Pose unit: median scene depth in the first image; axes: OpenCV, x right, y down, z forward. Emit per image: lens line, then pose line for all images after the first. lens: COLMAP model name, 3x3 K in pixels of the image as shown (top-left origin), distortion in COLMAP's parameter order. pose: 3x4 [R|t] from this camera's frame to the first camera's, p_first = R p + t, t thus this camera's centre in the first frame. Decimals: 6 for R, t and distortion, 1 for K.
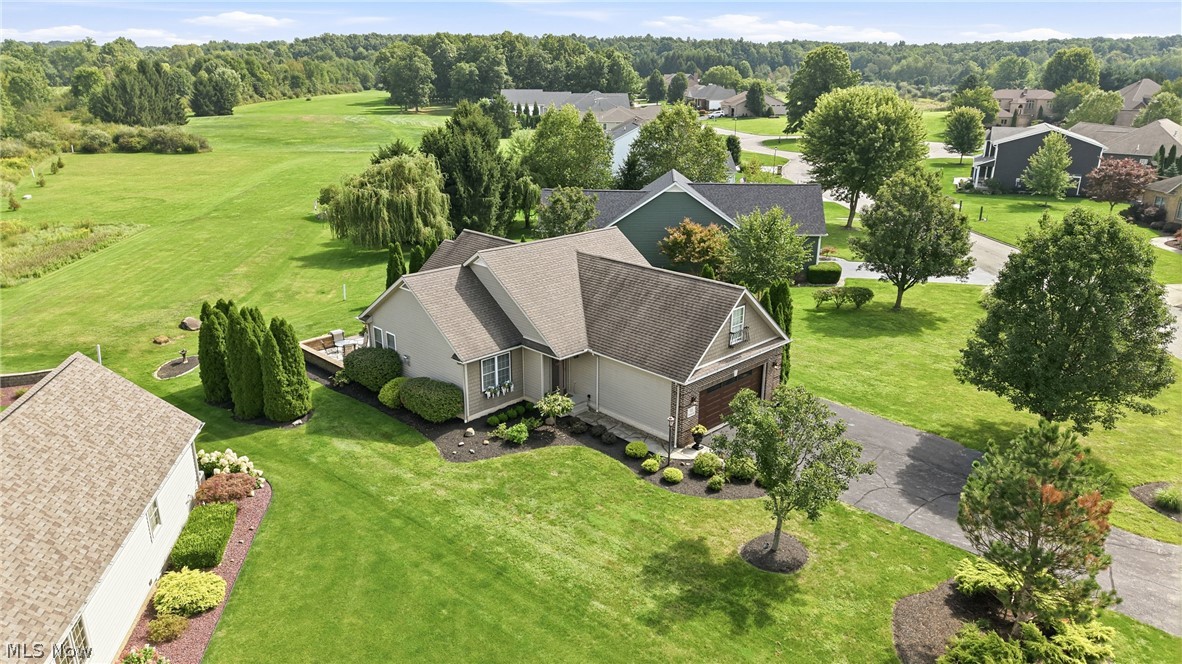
lens RADIAL K [[785.1, 0, 585.4], [0, 785.1, 328.4], [0, 0, 1]] dist [0.050210, -0.052909]
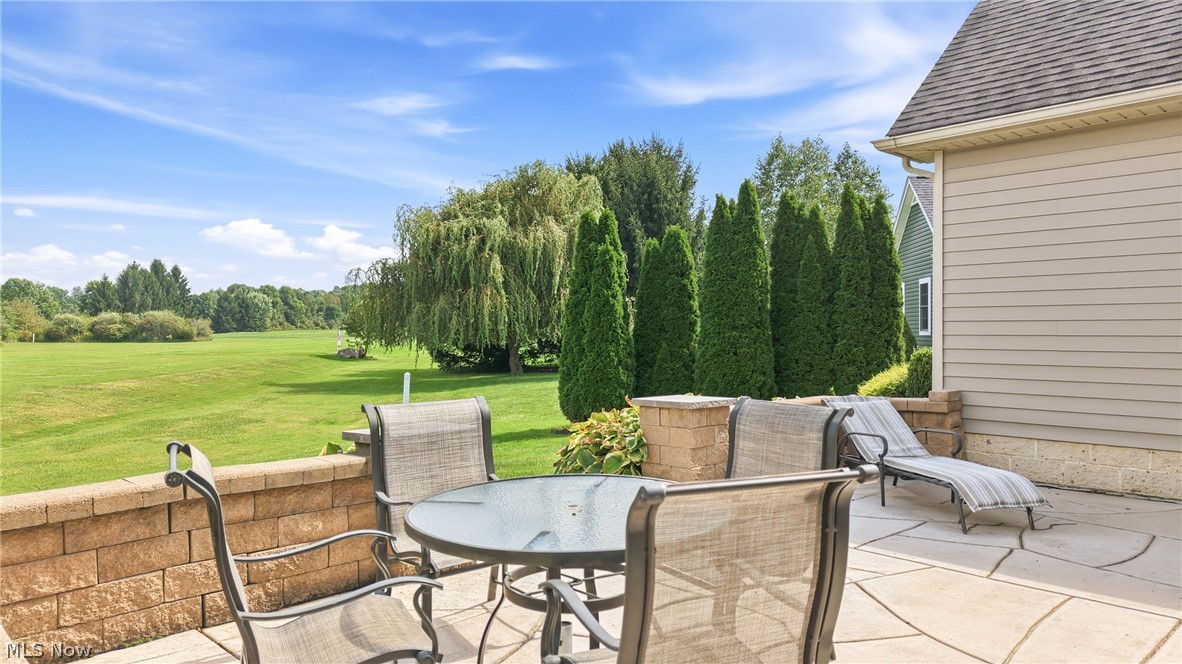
lens RADIAL K [[785.1, 0, 590.9], [0, 785.1, 326.4], [0, 0, 1]] dist [0.050210, -0.052909]
pose [[0.999778, -0.011600, -0.017597, -0.089257], [0.005467, 0.949068, -0.315023, 0.009500], [0.020355, 0.314857, 0.948921, 0.274290]]
